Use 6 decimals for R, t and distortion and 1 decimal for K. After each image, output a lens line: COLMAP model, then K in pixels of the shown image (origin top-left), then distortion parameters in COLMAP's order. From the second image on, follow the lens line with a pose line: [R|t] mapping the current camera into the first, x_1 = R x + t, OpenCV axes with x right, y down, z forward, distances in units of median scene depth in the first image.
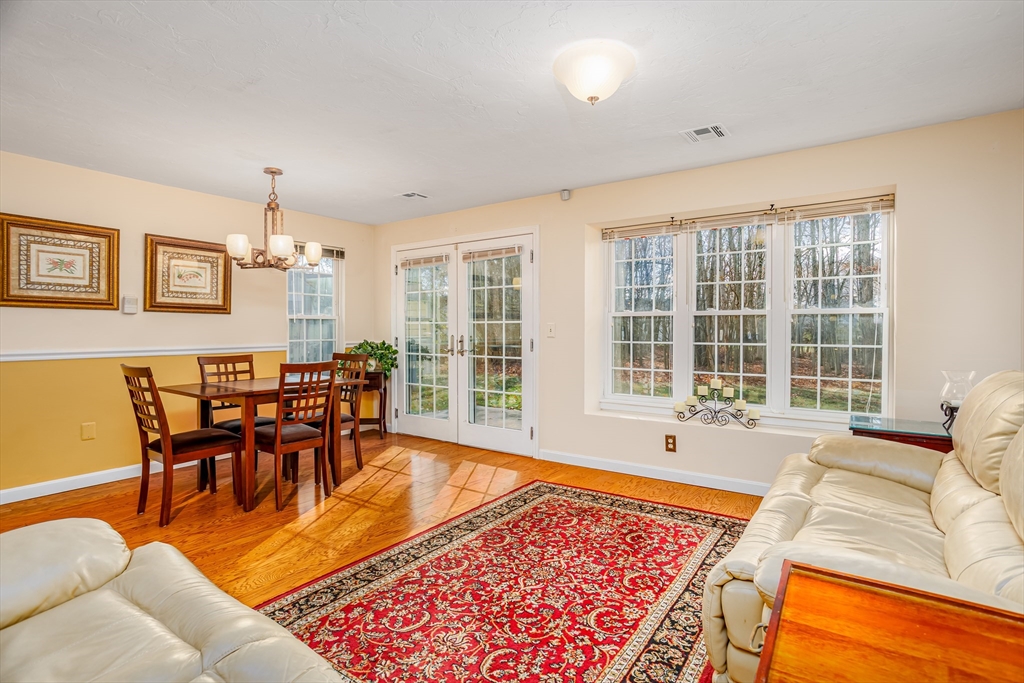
lens RADIAL K [[501.0, 0, 521.1], [0, 501.0, 328.9], [0, 0, 1]] dist [-0.047673, 0.029114]
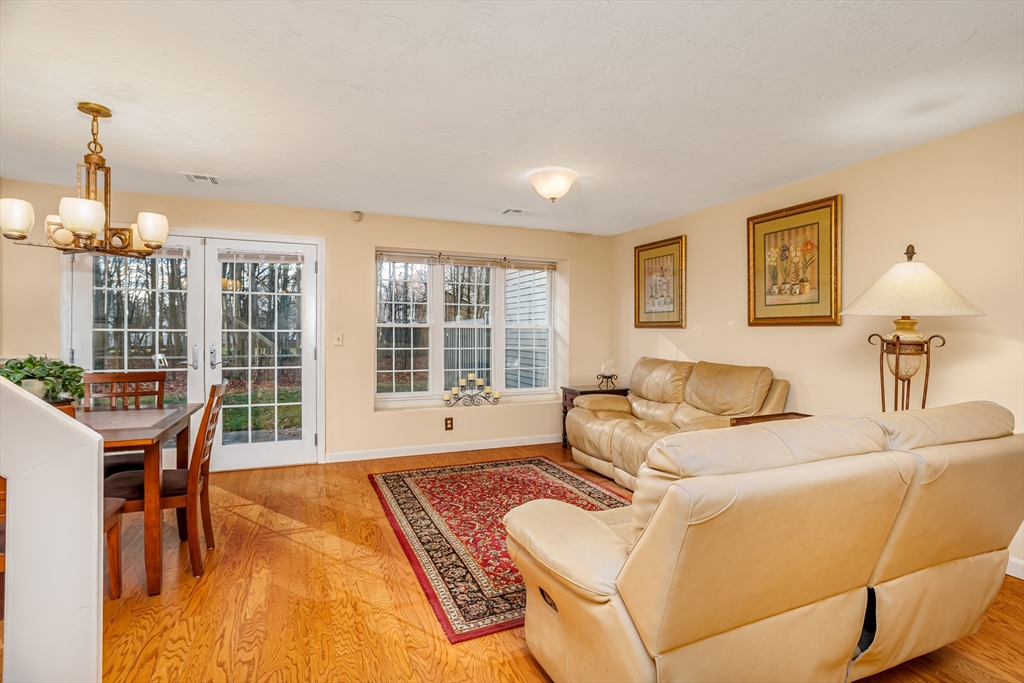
lens RADIAL K [[498.9, 0, 515.6], [0, 498.9, 334.7], [0, 0, 1]] dist [-0.062140, 0.029456]
pose [[0.526476, 0.001030, 0.850189, -0.904706], [-0.005263, 0.999984, 0.002048, -0.015907], [-0.850174, -0.005553, 0.526473, 0.178318]]
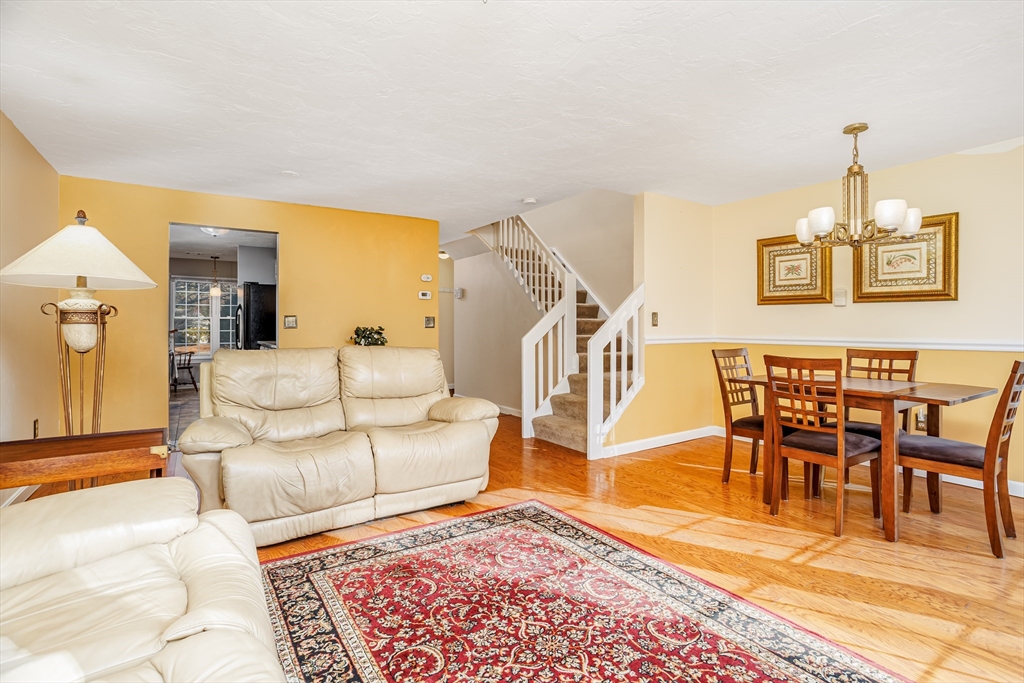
lens RADIAL K [[501.0, 0, 521.1], [0, 501.0, 328.9], [0, 0, 1]] dist [-0.047673, 0.029114]
pose [[-0.363133, 0.005873, -0.931719, 0.556350], [0.000577, 0.999981, 0.006078, 0.014739], [0.931737, 0.001669, -0.363129, 0.920410]]
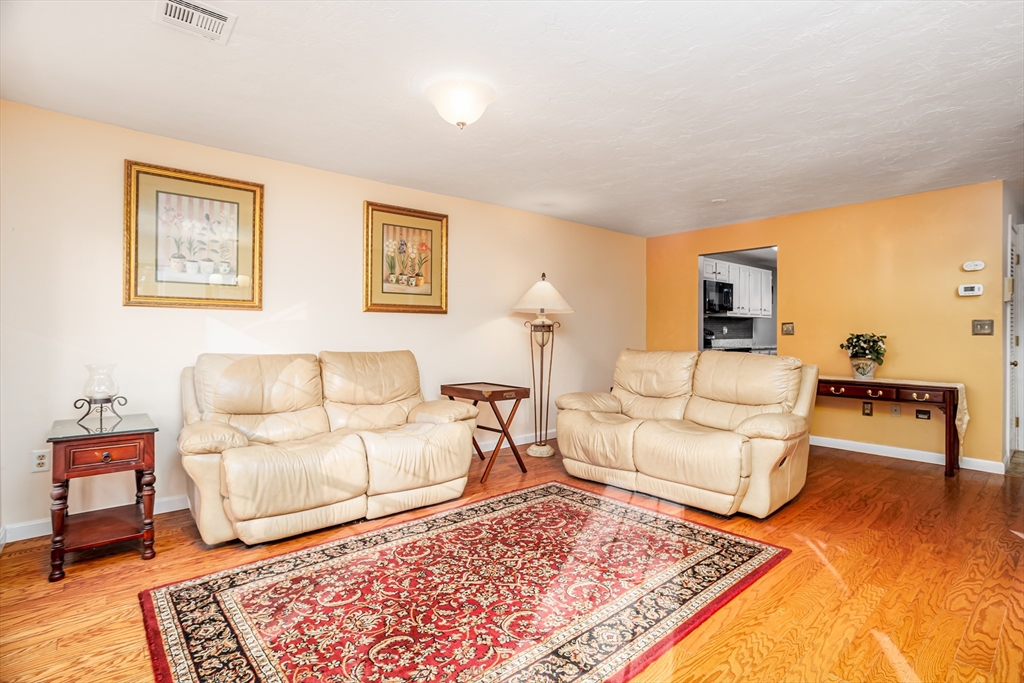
lens RADIAL K [[498.9, 0, 515.6], [0, 498.9, 334.7], [0, 0, 1]] dist [-0.062140, 0.029456]
pose [[-0.969127, 0.003654, 0.246534, -0.181235], [0.003967, 0.999992, 0.000773, 0.020124], [-0.246530, 0.001727, -0.969134, 1.453534]]
